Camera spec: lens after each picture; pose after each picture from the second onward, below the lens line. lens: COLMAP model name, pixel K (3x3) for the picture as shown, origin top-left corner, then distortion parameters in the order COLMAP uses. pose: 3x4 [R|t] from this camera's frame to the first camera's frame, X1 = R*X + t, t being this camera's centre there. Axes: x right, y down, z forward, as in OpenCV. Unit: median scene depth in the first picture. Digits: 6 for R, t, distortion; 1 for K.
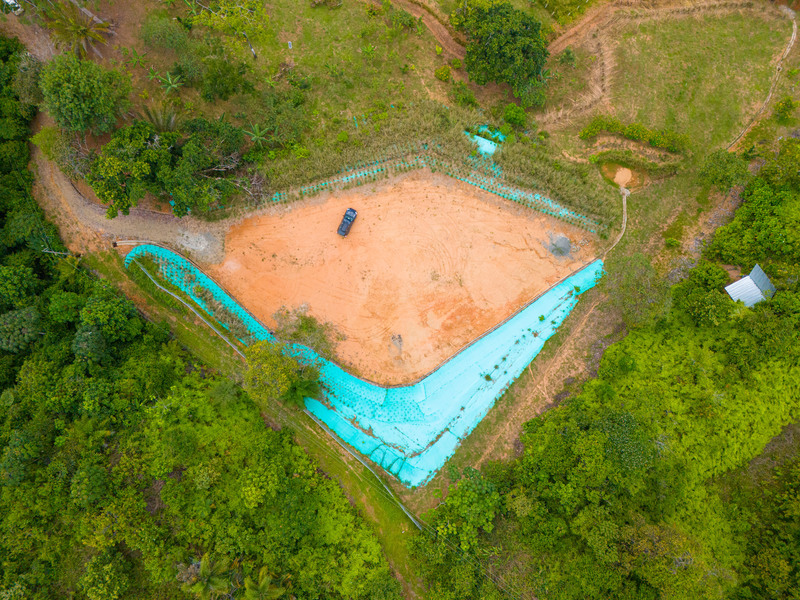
lens RADIAL K [[590.4, 0, 399.8], [0, 590.4, 300.8], [0, 0, 1]] dist [0.070869, -0.064025]
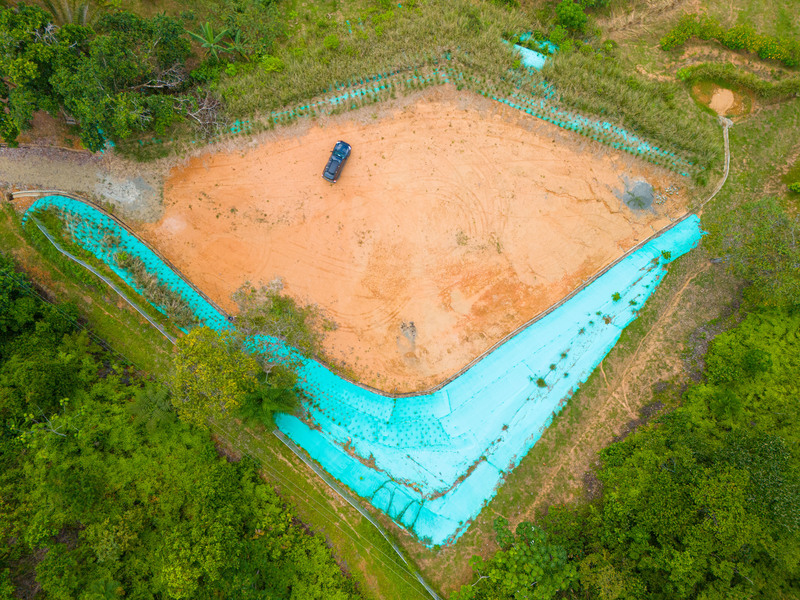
lens RADIAL K [[590.4, 0, 400.3], [0, 590.4, 301.0], [0, 0, 1]] dist [0.070869, -0.064025]
pose [[0.999987, -0.004925, -0.000975, -0.014227], [0.004922, 0.999984, -0.002745, 0.034816], [0.000988, 0.002740, 0.999996, 0.297398]]
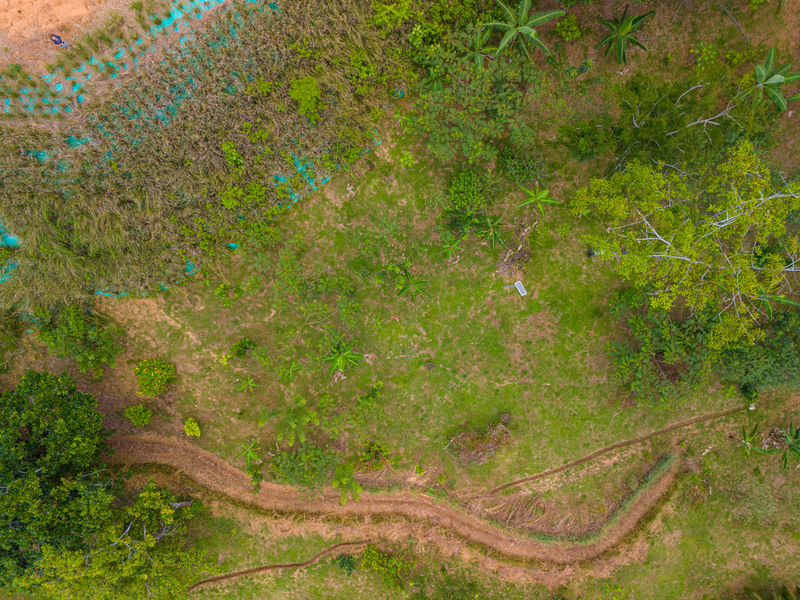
lens RADIAL K [[590.4, 0, 401.5], [0, 590.4, 298.7], [0, 0, 1]] dist [0.070869, -0.064025]
pose [[-0.936463, 0.346746, -0.052955, -0.089515], [-0.345569, -0.937905, -0.030258, -0.414207], [-0.060158, -0.010036, 0.998138, 0.639873]]
